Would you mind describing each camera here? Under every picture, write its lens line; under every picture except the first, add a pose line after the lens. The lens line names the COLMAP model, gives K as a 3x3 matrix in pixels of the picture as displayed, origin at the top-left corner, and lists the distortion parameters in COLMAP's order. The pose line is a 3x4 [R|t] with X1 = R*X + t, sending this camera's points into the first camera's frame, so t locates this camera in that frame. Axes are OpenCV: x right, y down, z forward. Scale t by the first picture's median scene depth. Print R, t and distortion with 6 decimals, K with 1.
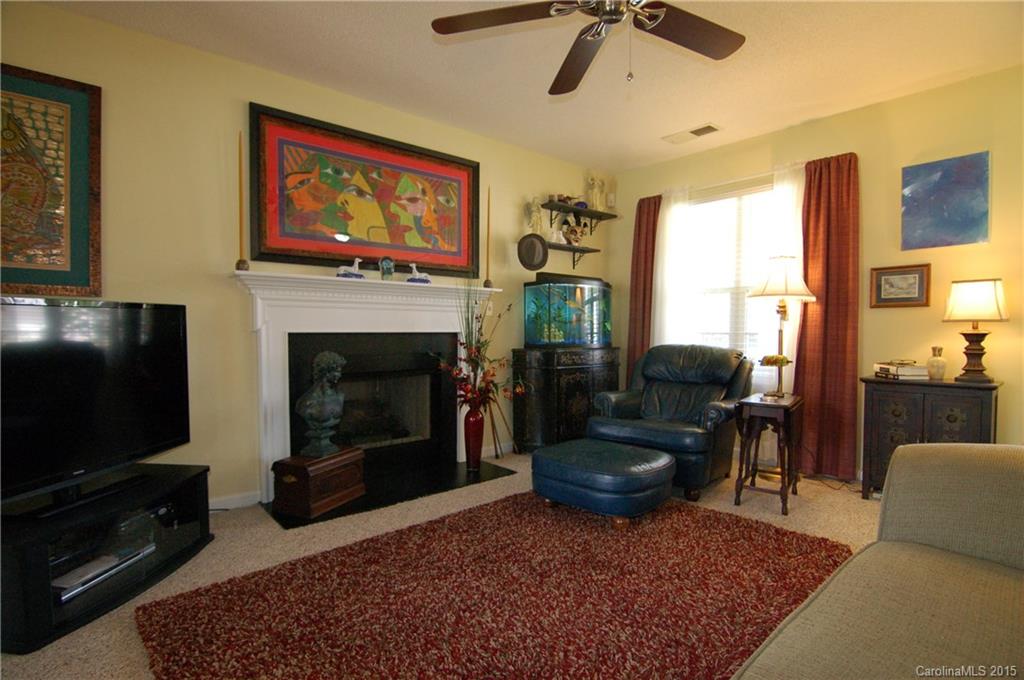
lens RADIAL K [[506.9, 0, 512.1], [0, 506.9, 342.4], [0, 0, 1]] dist [-0.012224, -0.004270]
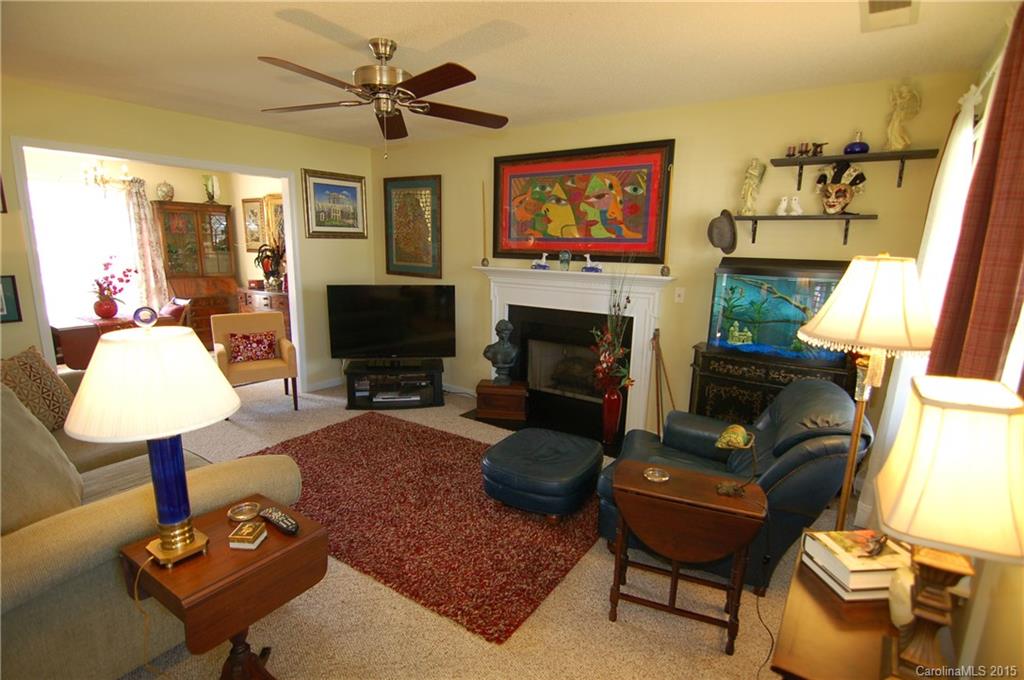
lens RADIAL K [[506.9, 0, 516.9], [0, 506.9, 350.6], [0, 0, 1]] dist [-0.012224, -0.004270]
pose [[0.250018, 0.193168, -0.948777, 0.906806], [-0.053775, 0.981155, 0.185589, -0.142717], [0.966747, 0.004620, 0.255694, 0.531668]]
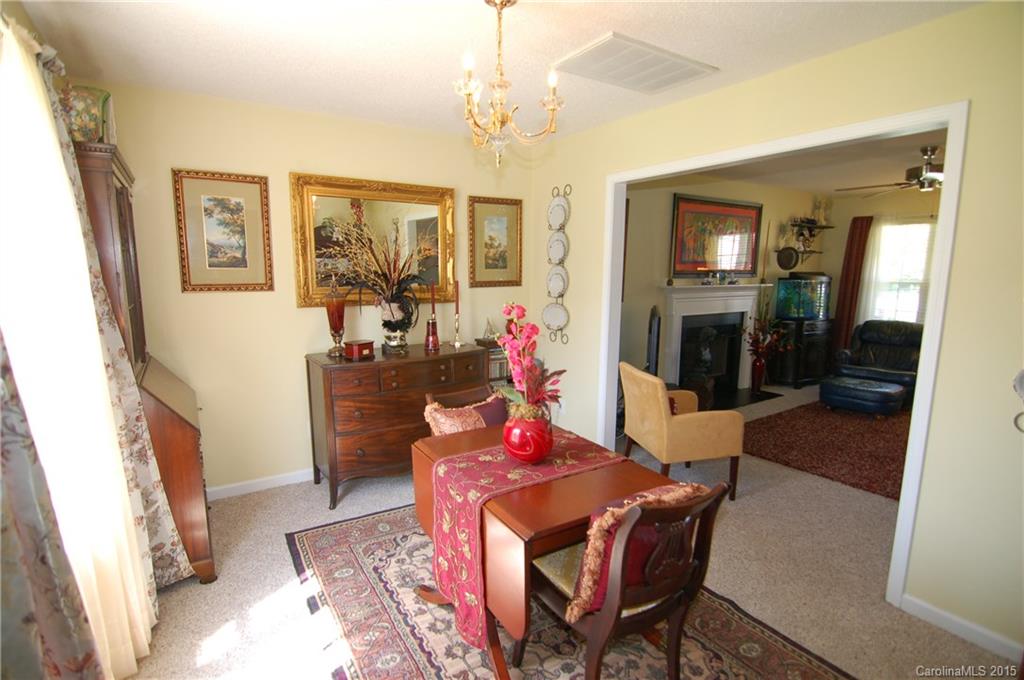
lens RADIAL K [[506.9, 0, 512.6], [0, 506.9, 343.4], [0, 0, 1]] dist [-0.012224, -0.004270]
pose [[0.991256, 0.022147, -0.130079, -0.692583], [-0.006261, 0.992598, 0.121286, -0.118539], [0.131803, -0.119411, 0.984057, -0.792884]]
